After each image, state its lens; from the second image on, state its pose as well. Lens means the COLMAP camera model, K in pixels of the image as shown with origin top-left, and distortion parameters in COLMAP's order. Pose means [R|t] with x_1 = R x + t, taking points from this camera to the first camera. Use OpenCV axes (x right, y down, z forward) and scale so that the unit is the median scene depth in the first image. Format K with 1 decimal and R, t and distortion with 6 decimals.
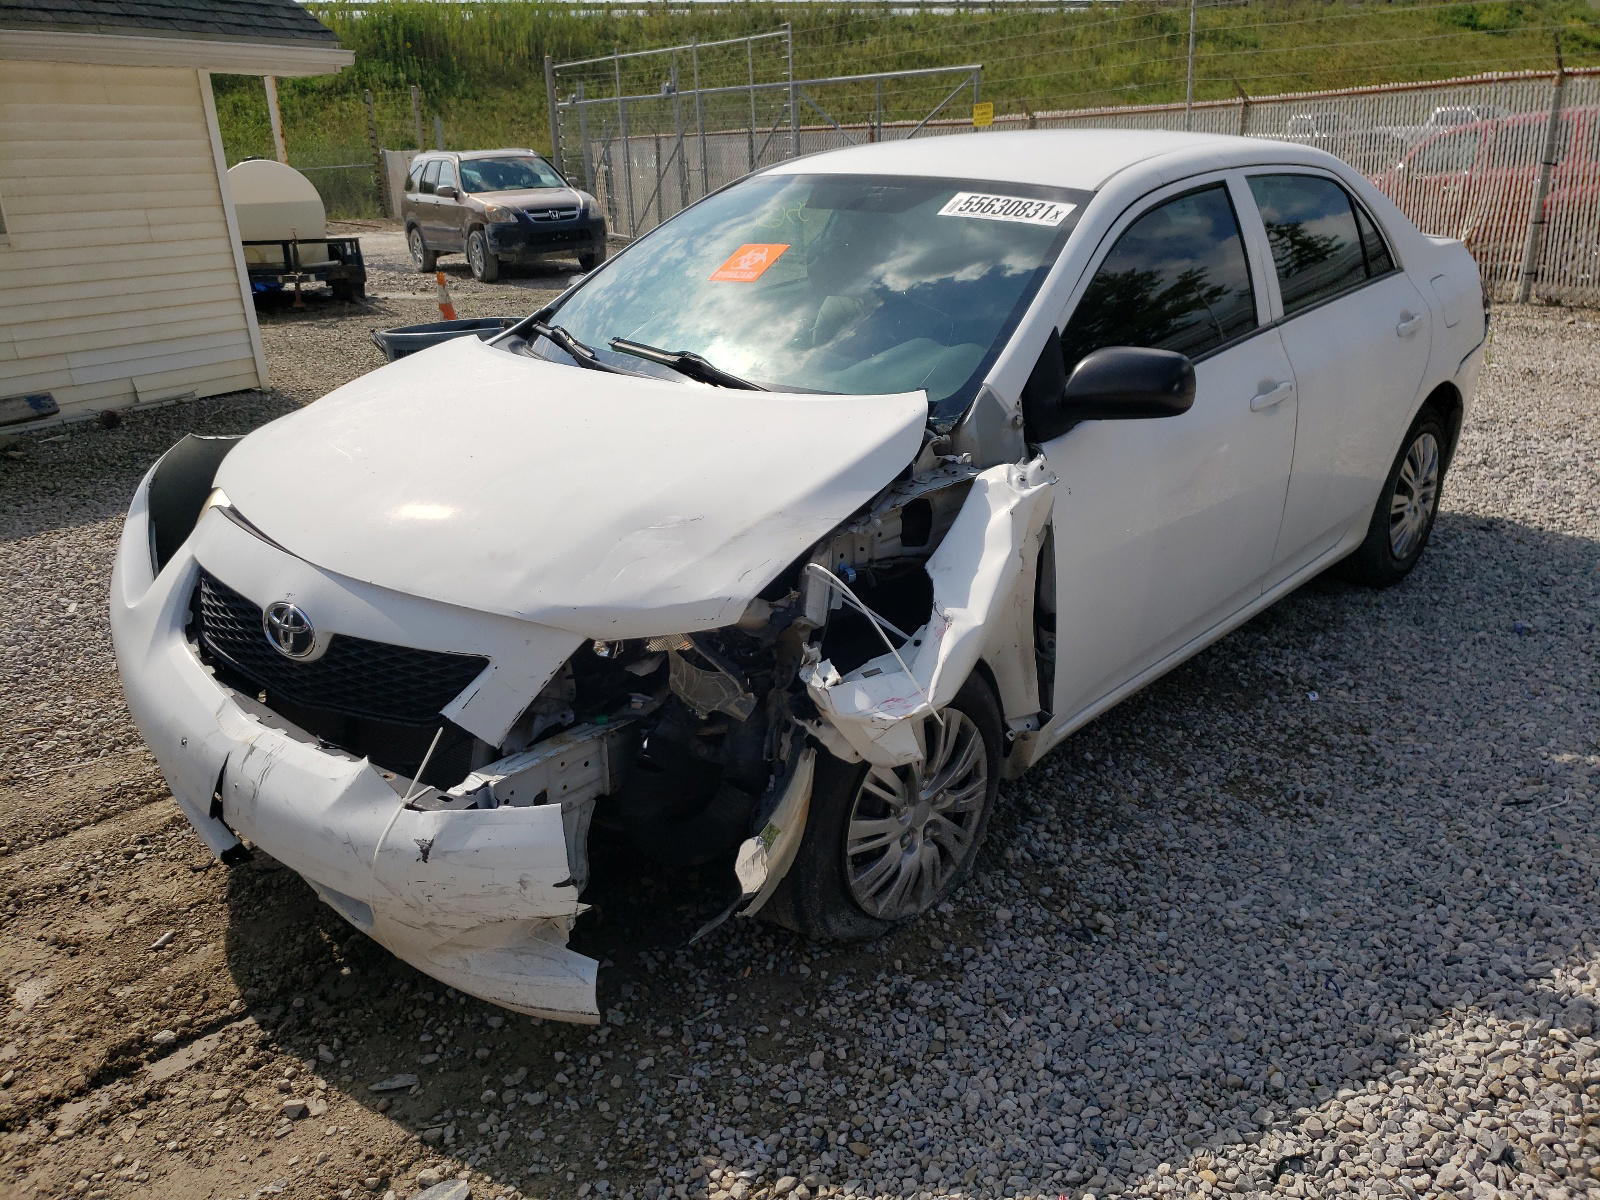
lens RADIAL K [[1234.4, 0, 809.2], [0, 1234.4, 595.7], [0, 0, 1]] dist [0.011874, 0.010851]
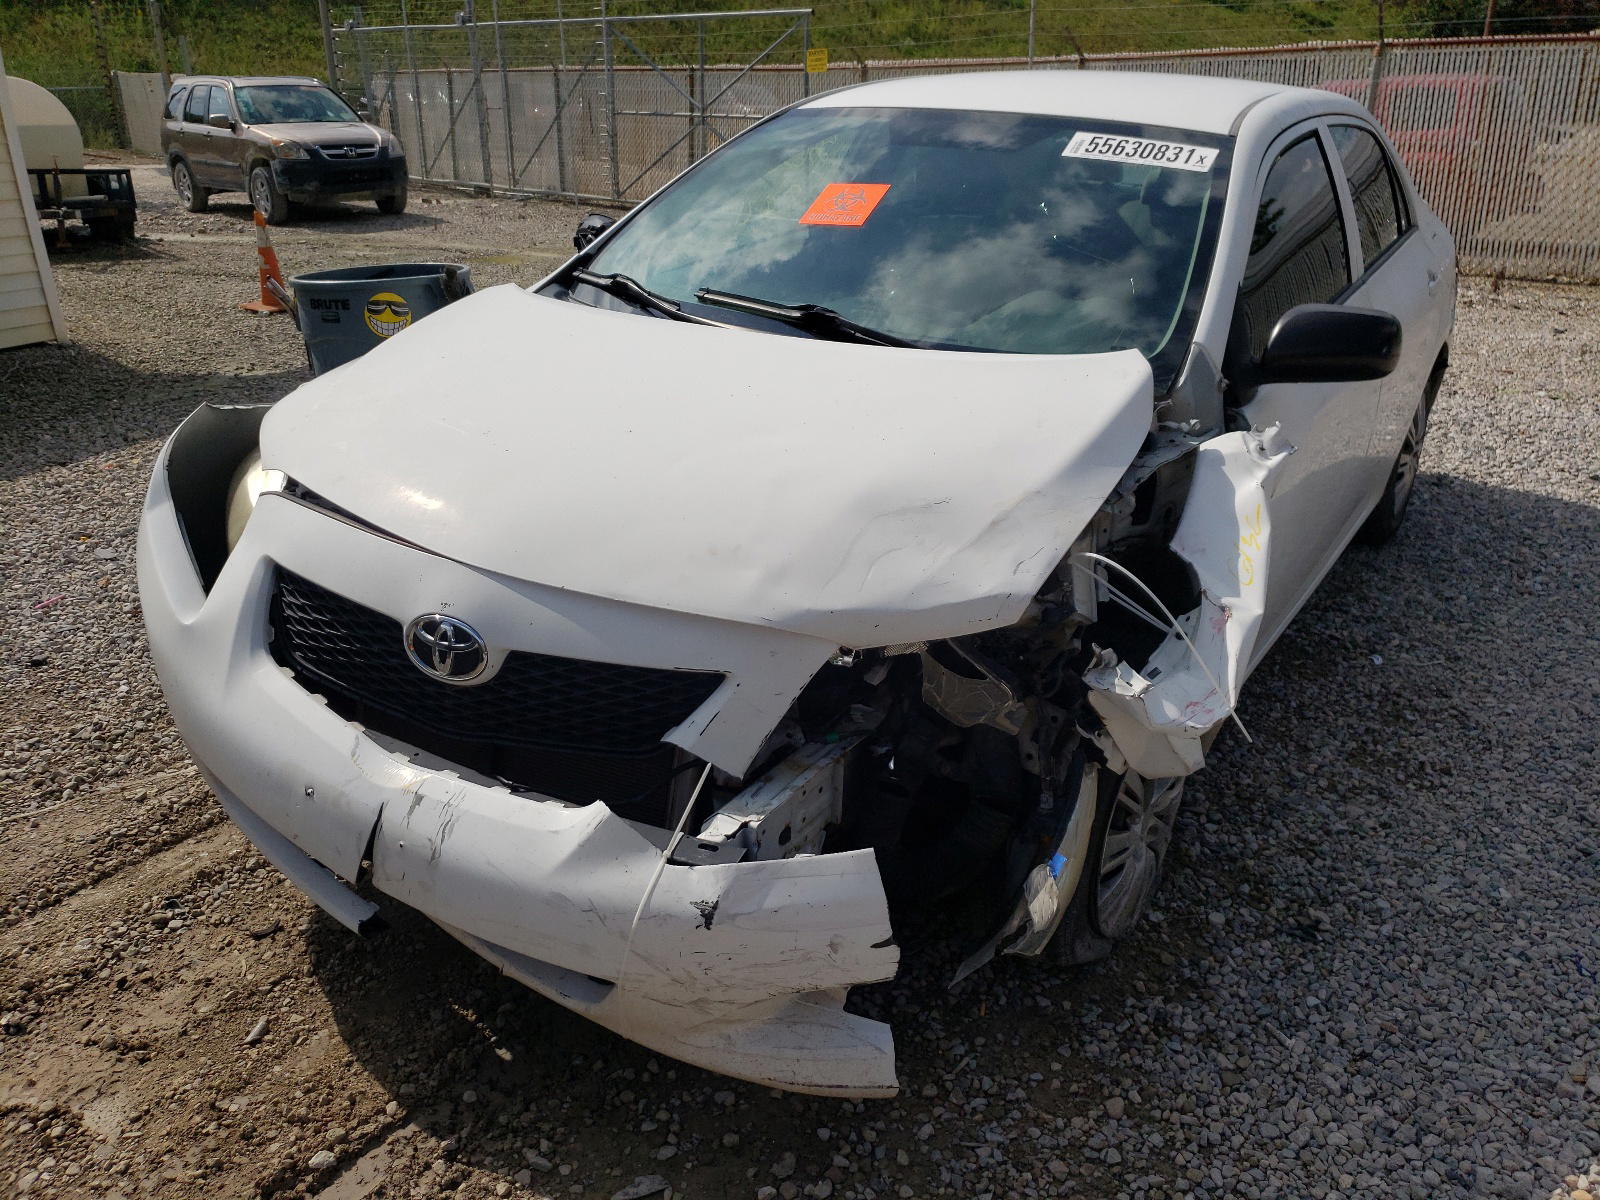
lens RADIAL K [[1236.2, 0, 802.5], [0, 1236.2, 599.1], [0, 0, 1]] dist [0.006963, 0.018497]
pose [[0.983399, -0.034307, 0.178185, -0.306946], [0.027516, 0.998803, 0.040444, -0.028332], [-0.179359, -0.034870, 0.983165, 0.148022]]
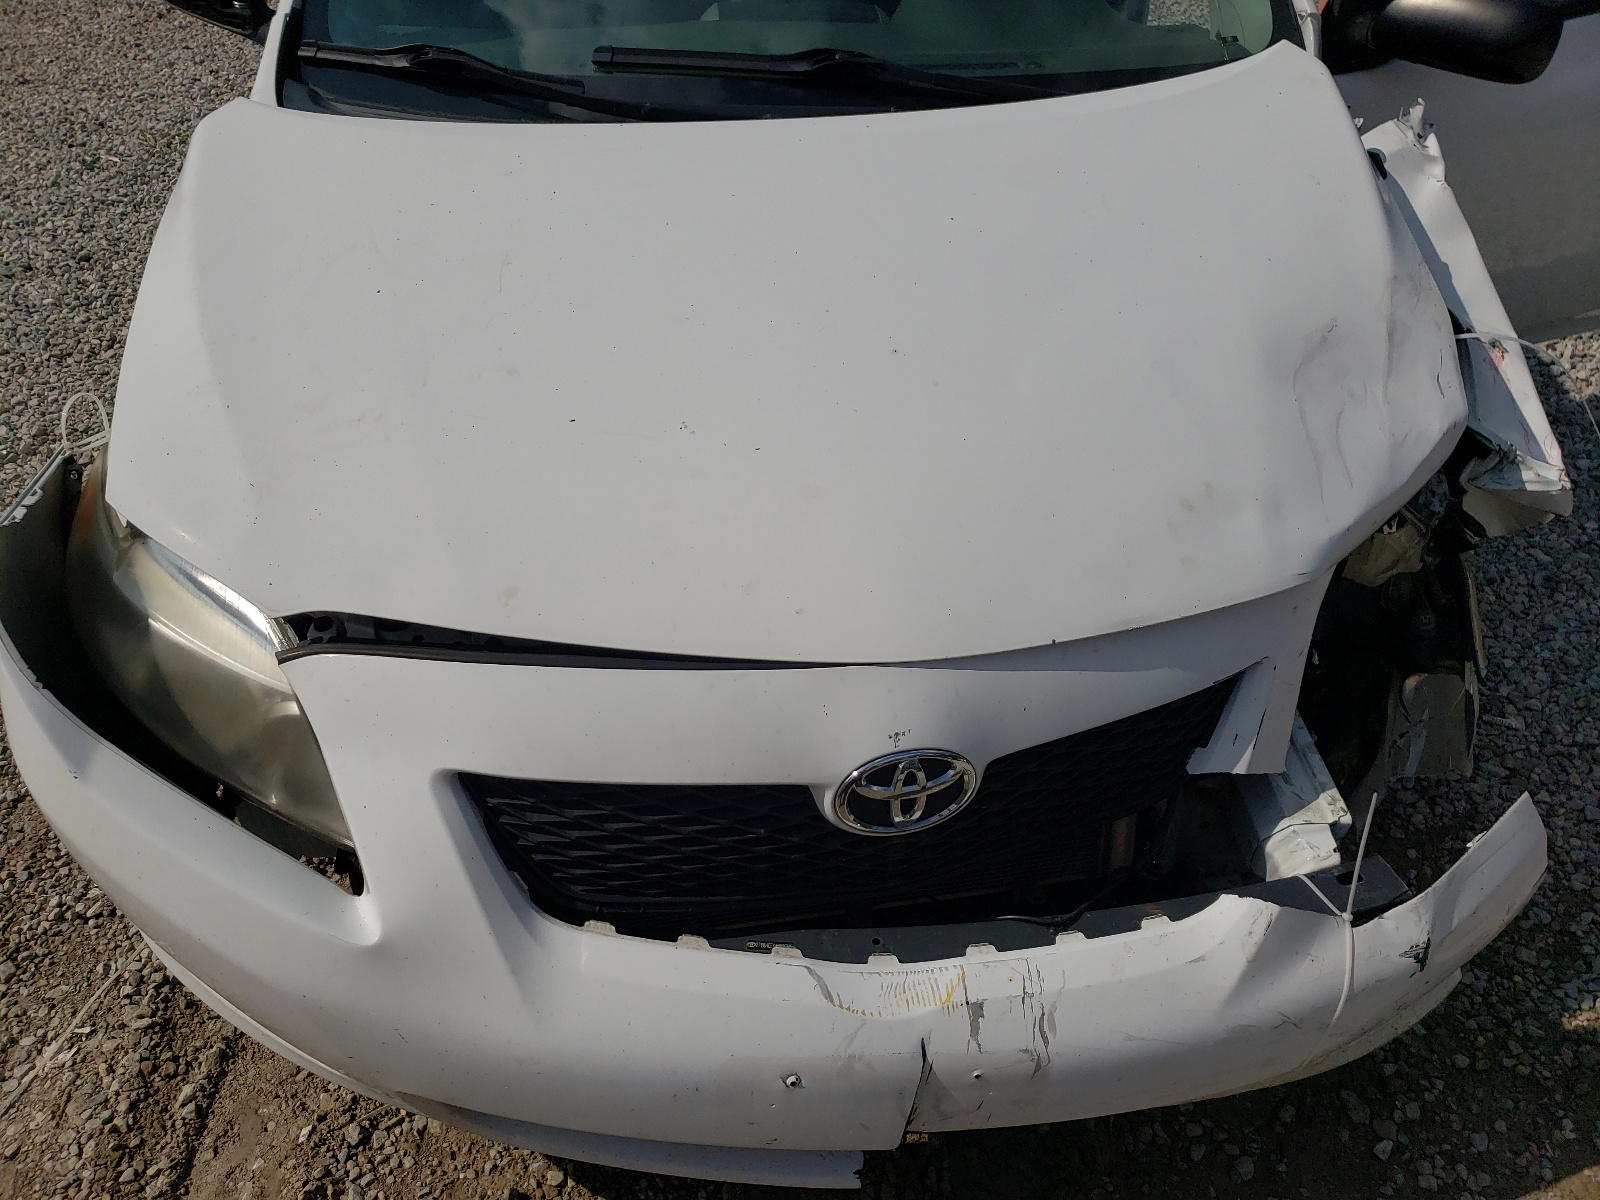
lens RADIAL K [[1234.4, 0, 799.1], [0, 1234.4, 610.5], [0, 0, 1]] dist [0.011874, 0.010851]
pose [[0.689773, -0.460431, 0.558763, -0.651092], [0.245018, 0.874655, 0.418265, -0.246619], [-0.681307, -0.151601, 0.716127, 0.618502]]
